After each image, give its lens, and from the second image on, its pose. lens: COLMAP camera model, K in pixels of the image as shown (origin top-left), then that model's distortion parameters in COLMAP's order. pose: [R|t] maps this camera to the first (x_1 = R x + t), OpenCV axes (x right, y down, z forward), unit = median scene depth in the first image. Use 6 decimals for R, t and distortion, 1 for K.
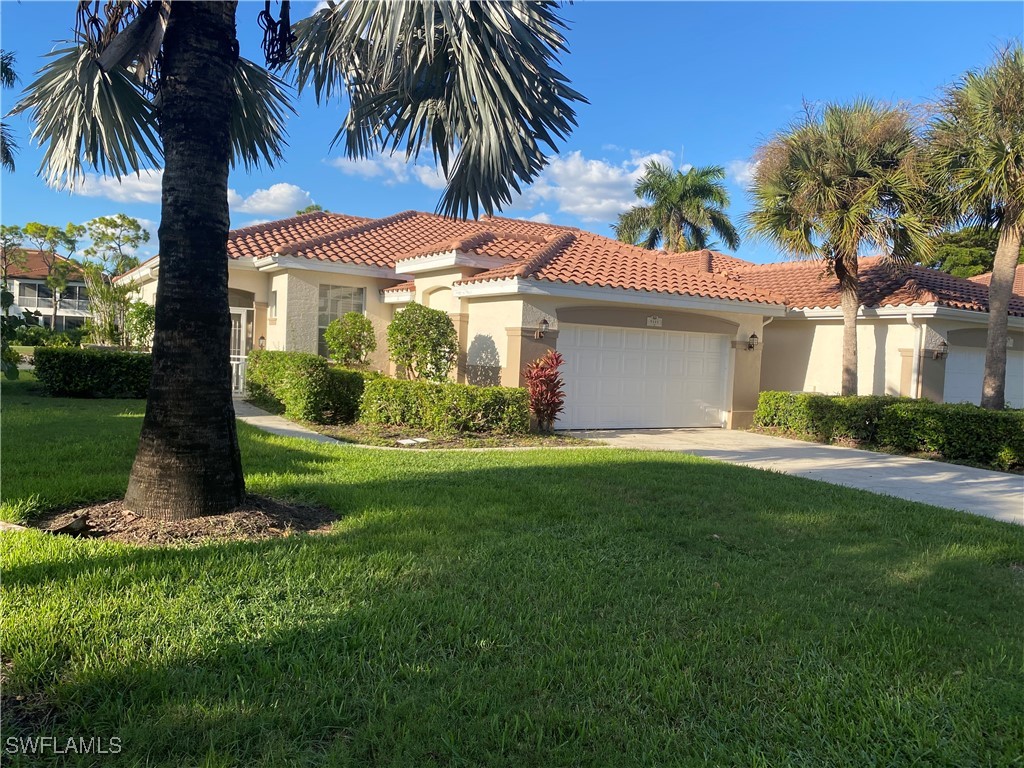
lens RADIAL K [[838.4, 0, 527.0], [0, 838.4, 374.8], [0, 0, 1]] dist [0.059376, -0.074328]
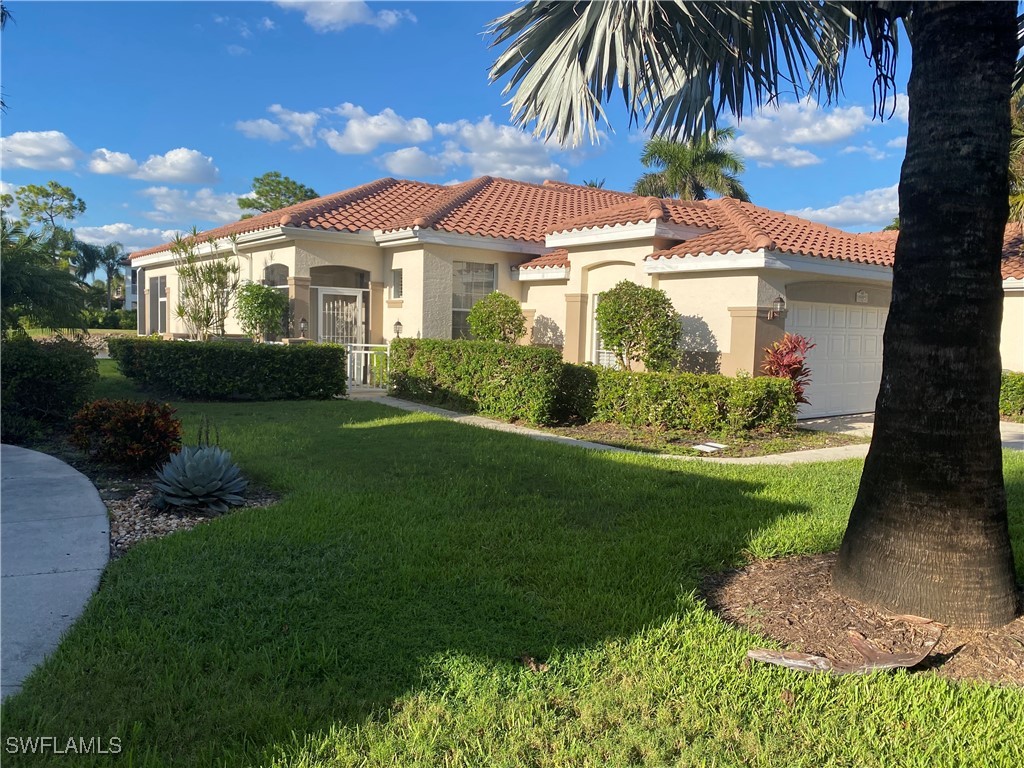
lens RADIAL K [[838.4, 0, 503.8], [0, 838.4, 379.7], [0, 0, 1]] dist [0.059376, -0.074328]
pose [[0.994773, -0.026011, 0.098740, -0.280835], [0.021721, 0.998783, 0.044278, -0.021116], [-0.099771, -0.041902, 0.994128, 0.120658]]
